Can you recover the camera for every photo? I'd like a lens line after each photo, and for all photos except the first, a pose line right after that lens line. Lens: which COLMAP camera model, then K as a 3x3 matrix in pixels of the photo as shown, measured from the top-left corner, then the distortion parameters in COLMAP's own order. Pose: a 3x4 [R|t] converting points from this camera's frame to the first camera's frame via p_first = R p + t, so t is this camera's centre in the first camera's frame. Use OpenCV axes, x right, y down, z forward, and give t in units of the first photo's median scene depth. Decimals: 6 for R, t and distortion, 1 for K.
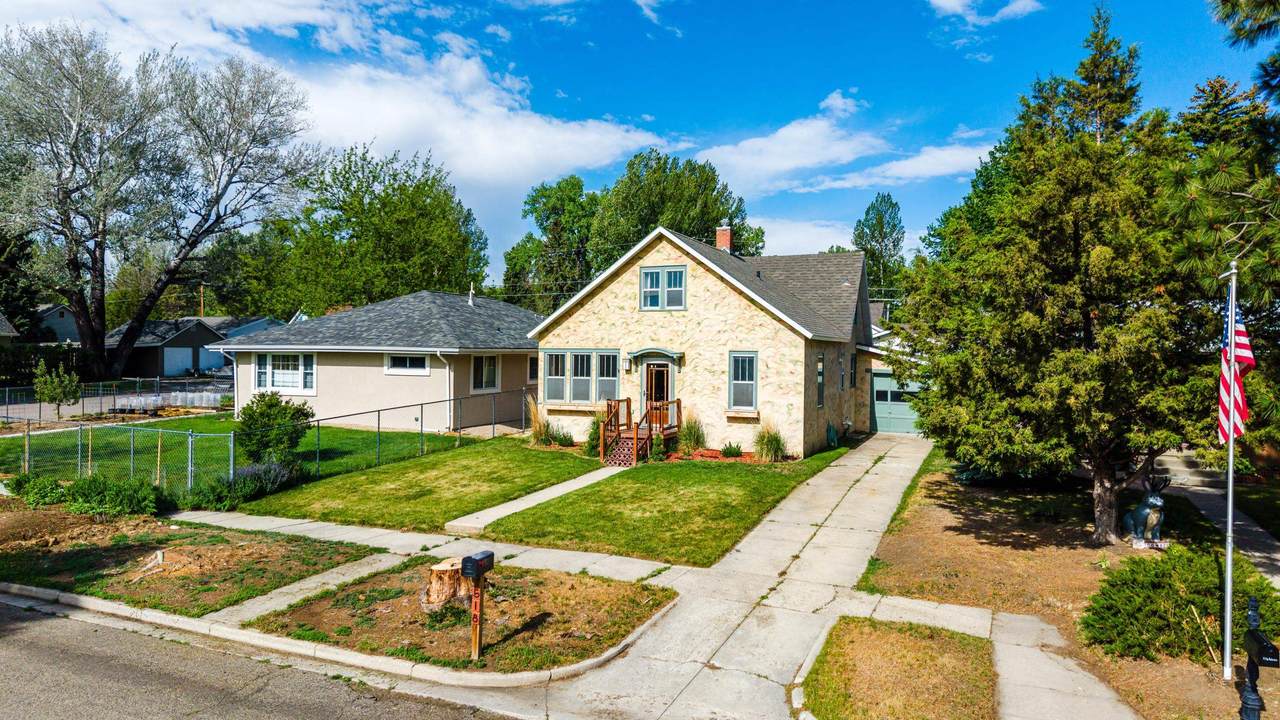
lens RADIAL K [[855.8, 0, 646.3], [0, 855.8, 361.8], [0, 0, 1]] dist [0.066179, -0.072668]
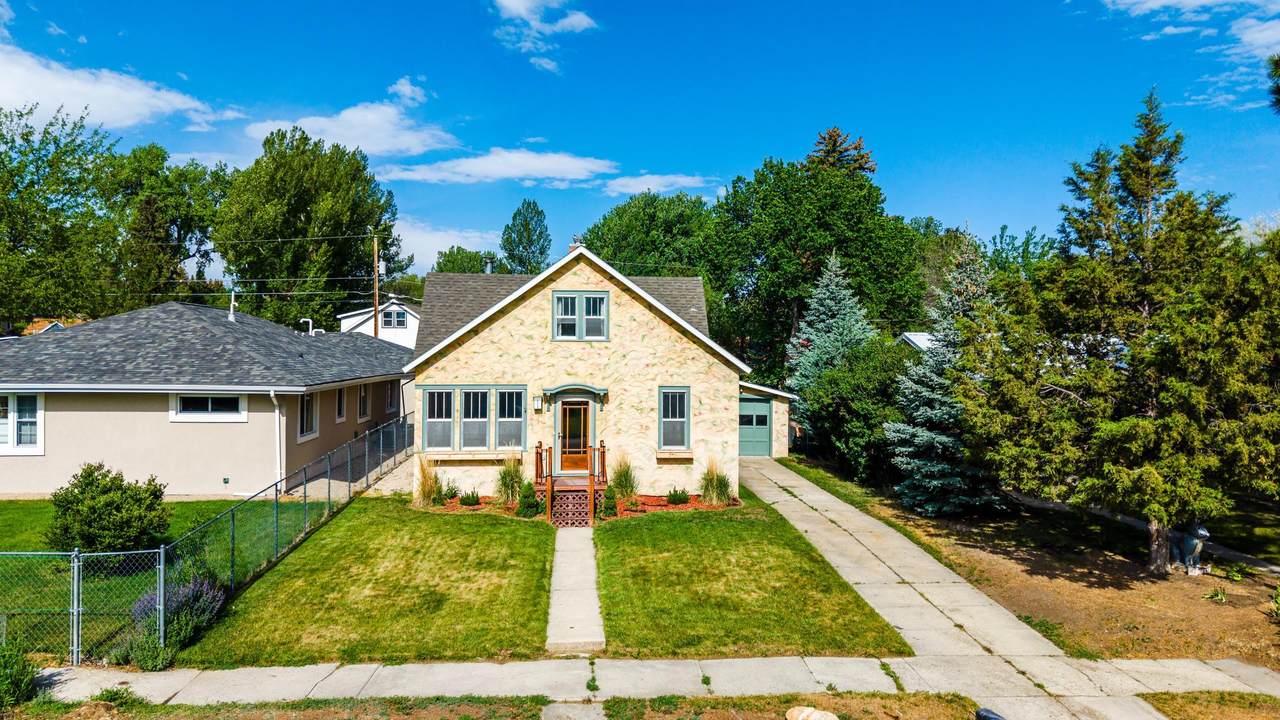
lens RADIAL K [[876.5, 0, 651.0], [0, 876.5, 331.8], [0, 0, 1]] dist [0.035810, -0.032573]
pose [[0.880792, 0.007398, 0.473445, -0.344452], [0.006521, 0.999594, -0.027751, -0.043744], [-0.473458, 0.027531, 0.880386, 0.168483]]
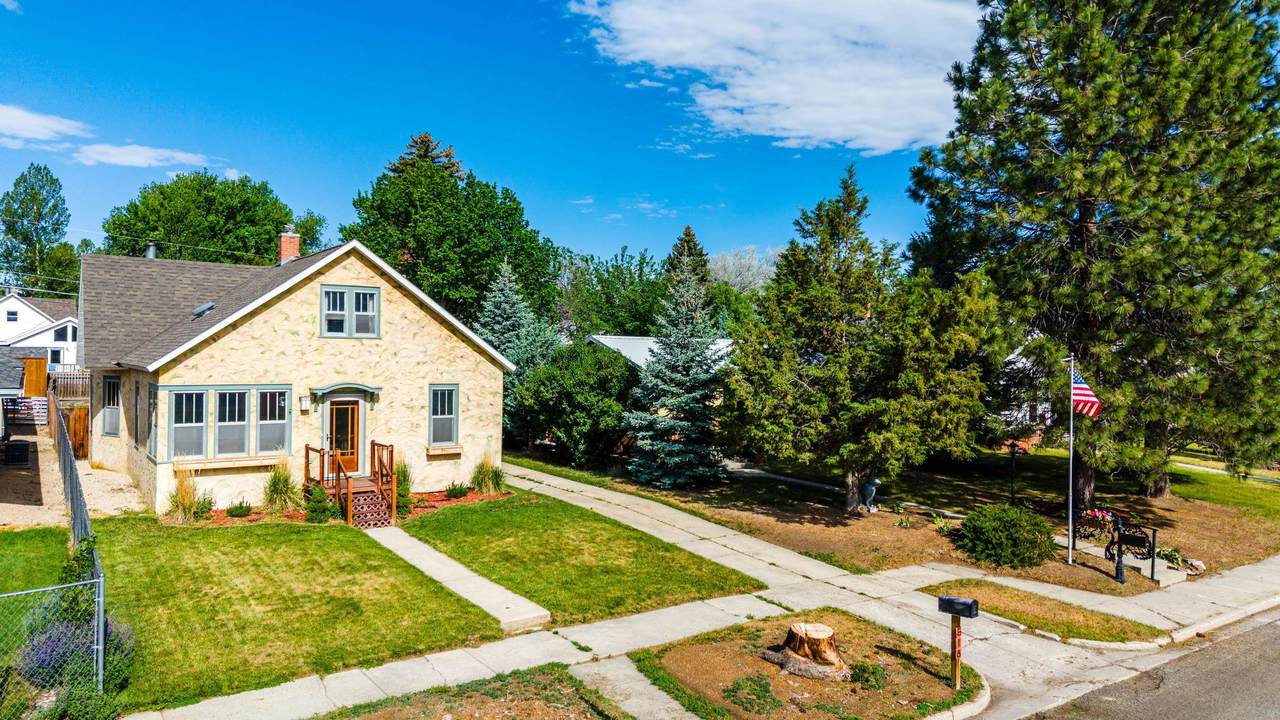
lens RADIAL K [[855.8, 0, 646.3], [0, 855.8, 361.8], [0, 0, 1]] dist [0.066179, -0.072668]
pose [[0.516009, -0.008150, 0.856544, -0.561673], [0.004347, 0.999967, 0.006895, -0.040784], [-0.856572, 0.000165, 0.516027, 0.305639]]
